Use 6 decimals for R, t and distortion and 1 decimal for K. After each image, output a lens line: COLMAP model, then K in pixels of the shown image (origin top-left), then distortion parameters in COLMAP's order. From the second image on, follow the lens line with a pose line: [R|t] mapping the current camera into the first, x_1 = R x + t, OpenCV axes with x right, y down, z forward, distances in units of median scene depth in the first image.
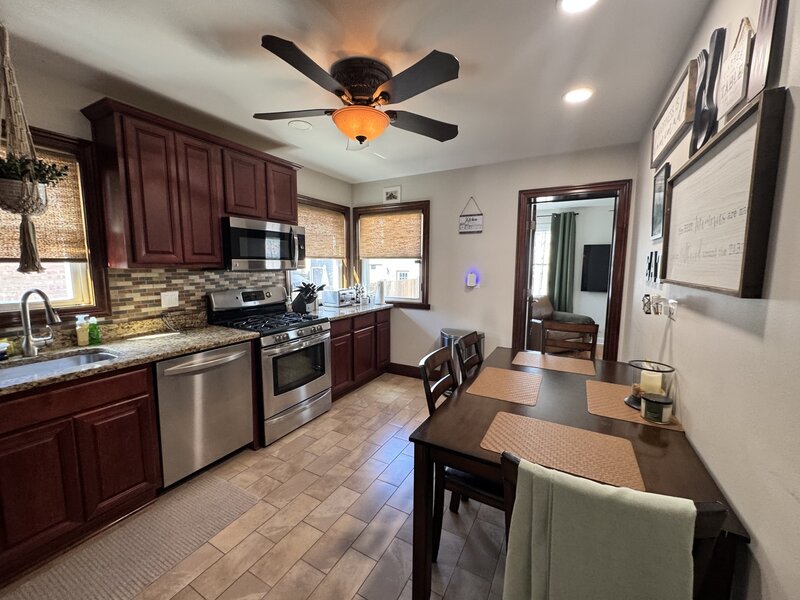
lens RADIAL K [[319.5, 0, 401.6], [0, 319.5, 300.9], [0, 0, 1]] dist [-0.012099, 0.000106]
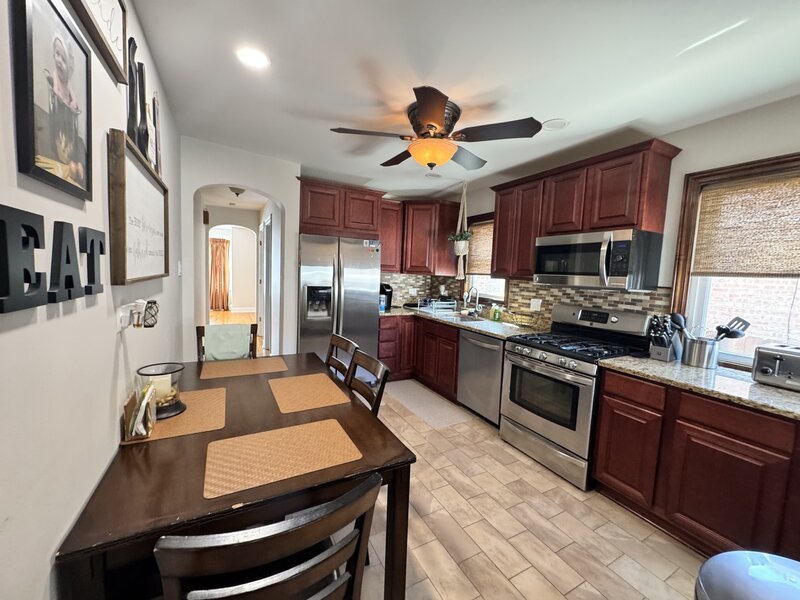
lens RADIAL K [[319.5, 0, 399.4], [0, 319.5, 300.3], [0, 0, 1]] dist [-0.012099, 0.000106]
pose [[-0.555159, 0.053857, -0.829998, 0.691348], [-0.129842, 0.980055, 0.150441, -0.147831], [0.821547, 0.191287, -0.537094, 1.219915]]
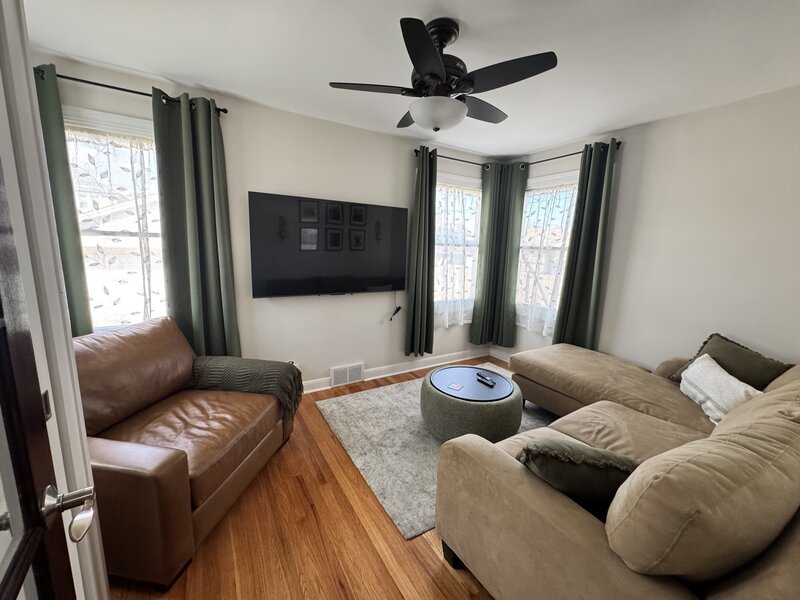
lens RADIAL K [[319.5, 0, 403.7], [0, 319.5, 297.8], [0, 0, 1]] dist [-0.012099, 0.000106]
pose [[0.500029, -0.134203, 0.855547, 0.224931], [0.071902, 0.990942, 0.113418, -0.052972], [-0.863019, 0.004804, 0.505149, 0.465232]]
